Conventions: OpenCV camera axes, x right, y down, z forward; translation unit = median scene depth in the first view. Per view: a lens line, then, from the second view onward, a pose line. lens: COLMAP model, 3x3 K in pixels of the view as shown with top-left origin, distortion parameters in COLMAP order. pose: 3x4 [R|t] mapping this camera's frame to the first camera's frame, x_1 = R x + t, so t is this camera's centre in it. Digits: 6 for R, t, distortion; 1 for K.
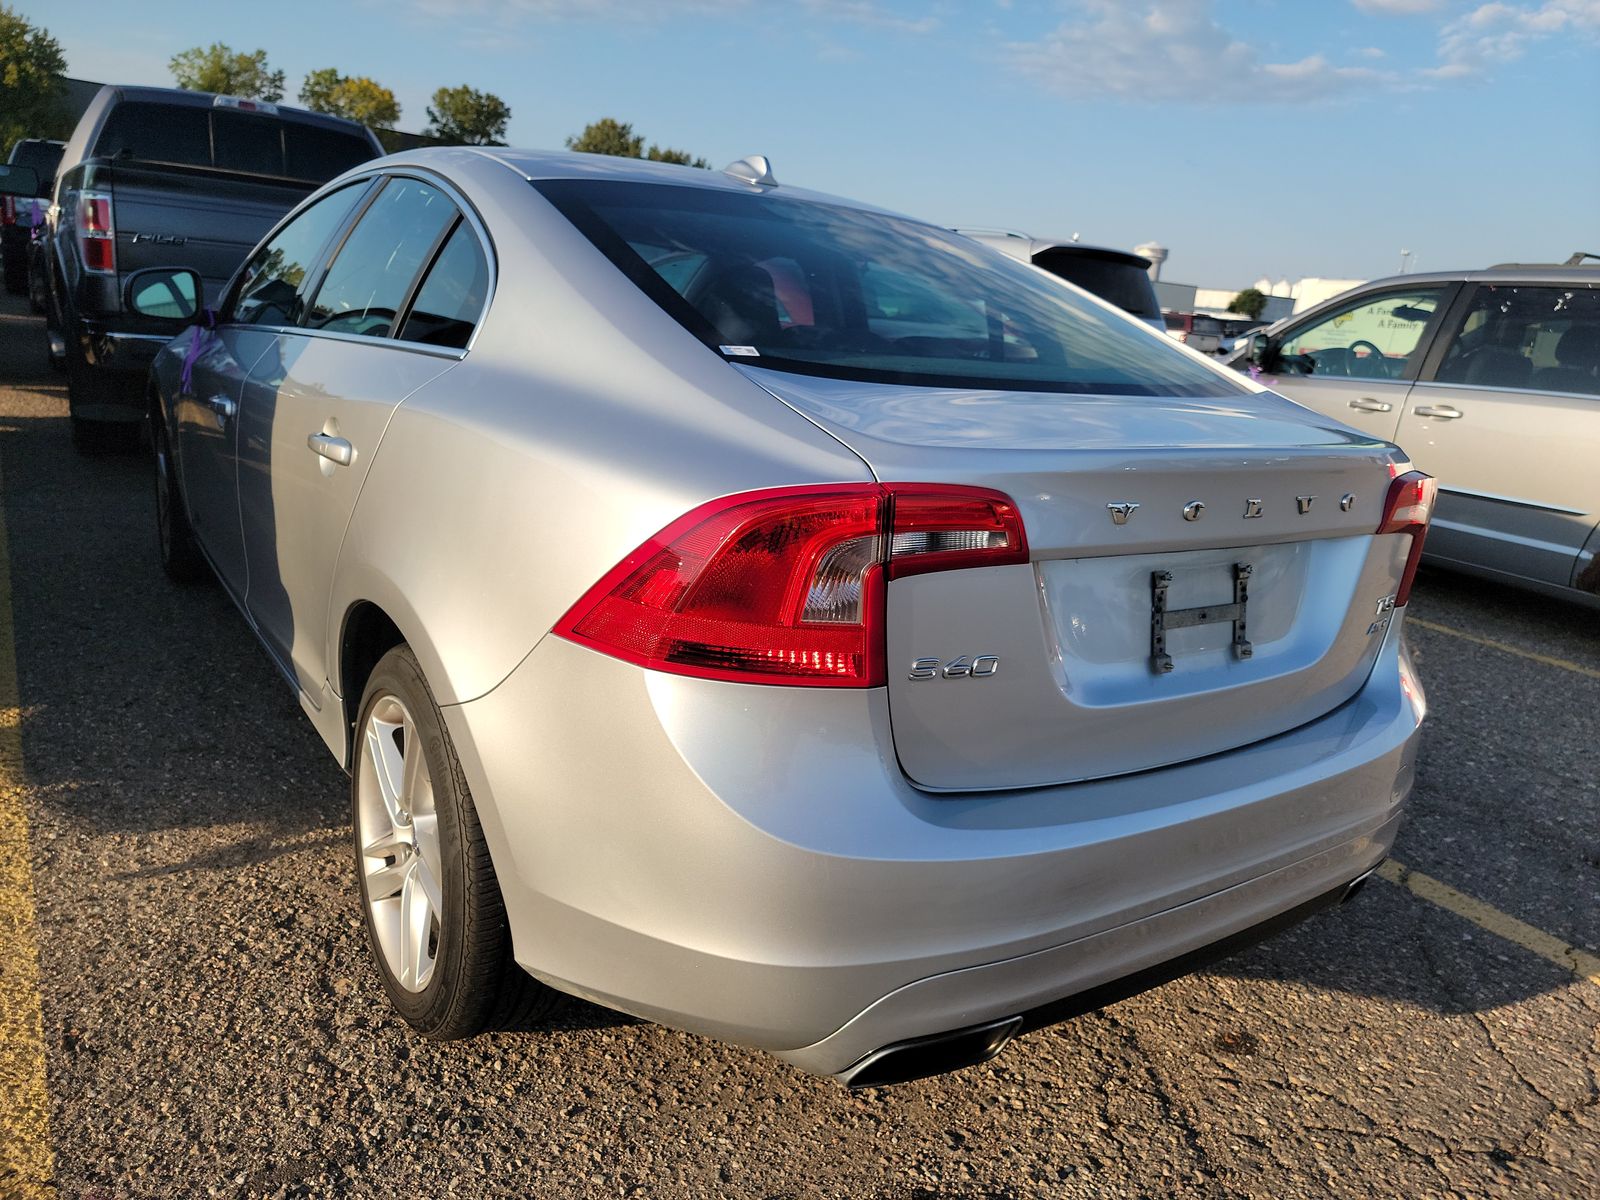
lens RADIAL K [[1124.1, 0, 840.8], [0, 1124.1, 584.2], [0, 0, 1]] dist [0.058363, -0.050083]
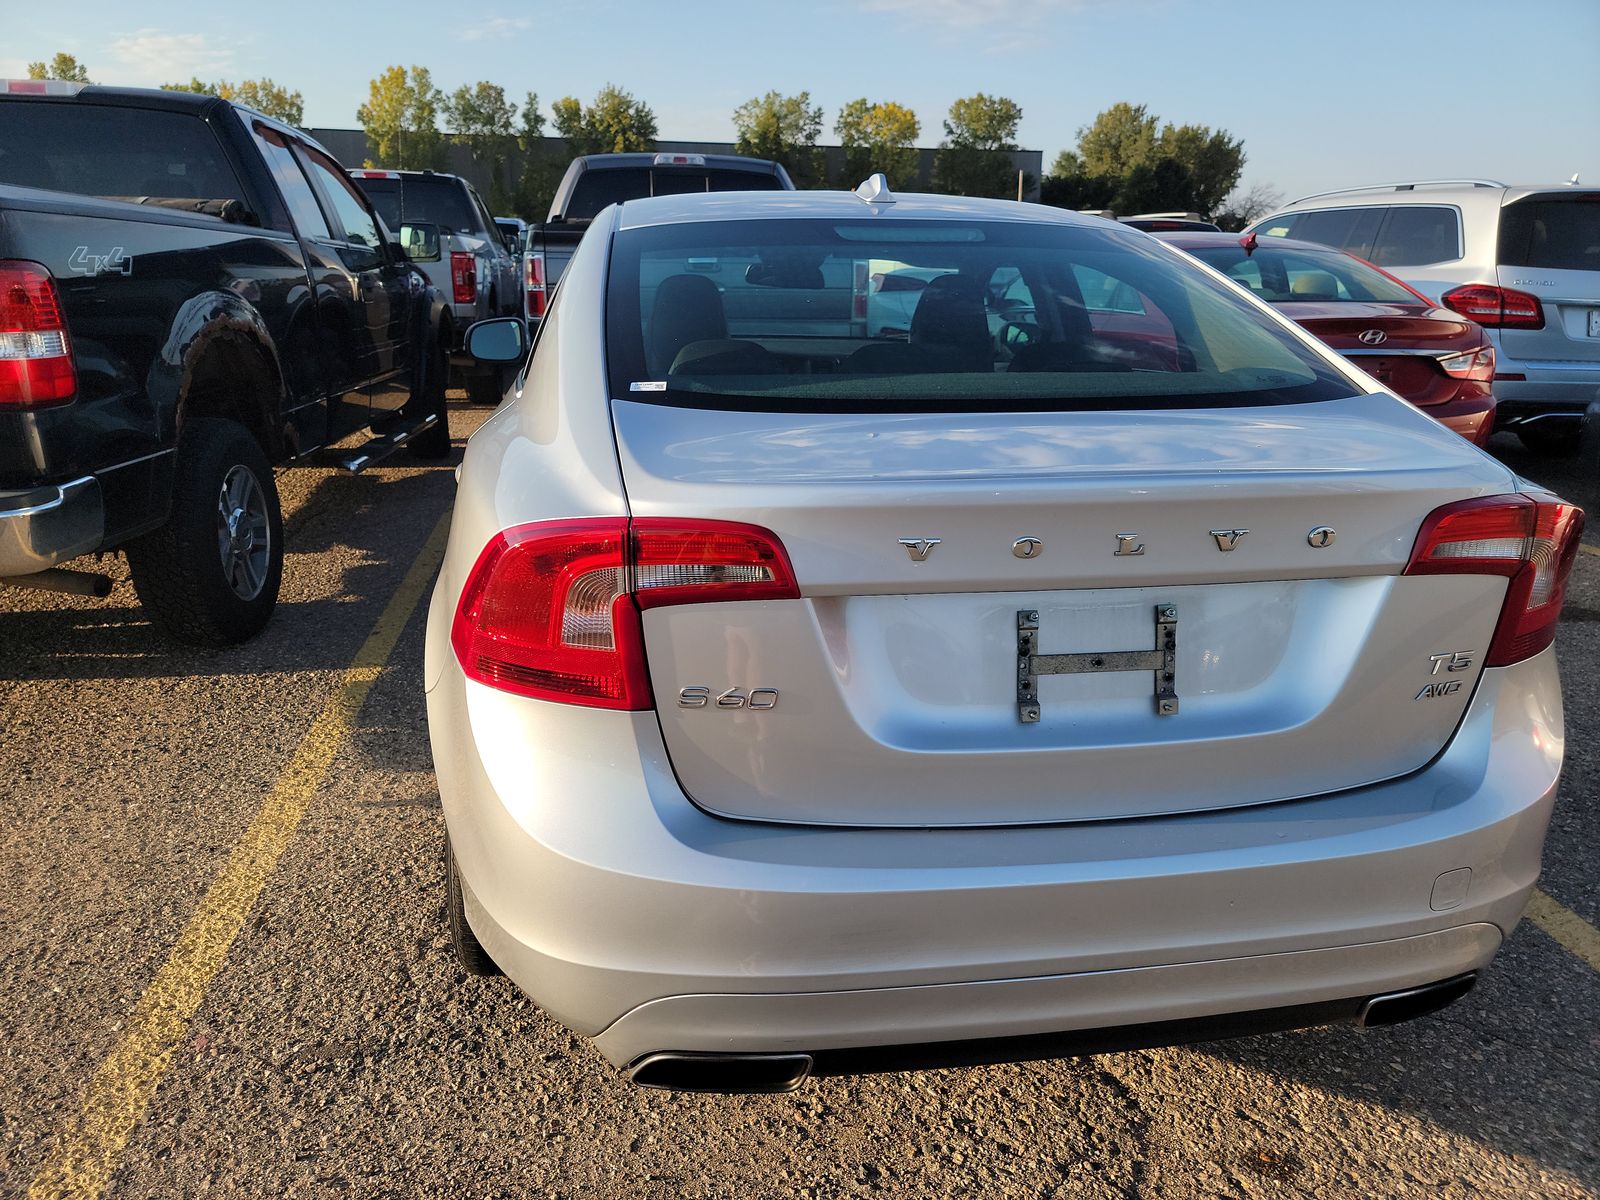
lens RADIAL K [[1124.1, 0, 804.8], [0, 1124.1, 593.5], [0, 0, 1]] dist [0.058363, -0.050083]
pose [[0.894132, 0.041820, -0.445847, 0.464444], [-0.035679, 0.999118, 0.022162, -0.034457], [0.446380, -0.003908, 0.894835, 0.093278]]
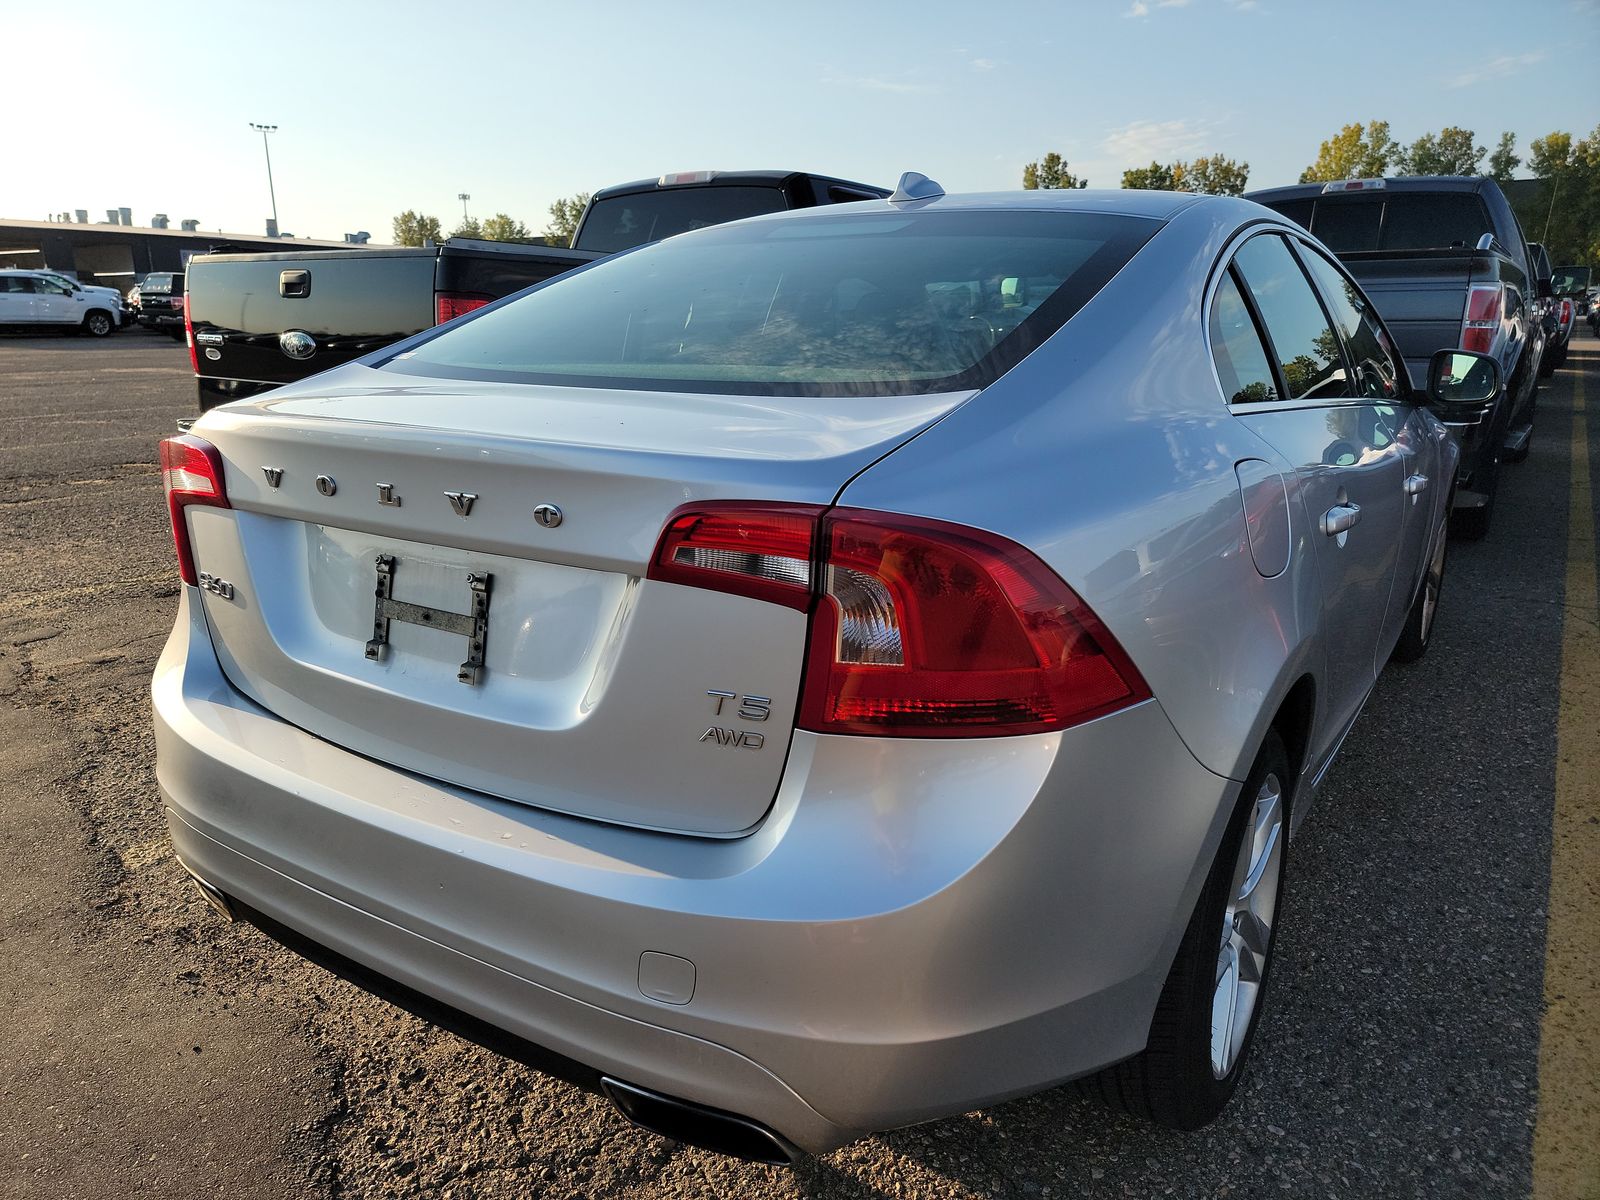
lens RADIAL K [[1124.1, 0, 791.3], [0, 1124.1, 604.0], [0, 0, 1]] dist [0.058363, -0.050083]
pose [[0.339989, 0.135099, -0.930675, 1.153566], [-0.197559, 0.977805, 0.069769, -0.094299], [0.919444, 0.160143, 0.359133, 0.859828]]
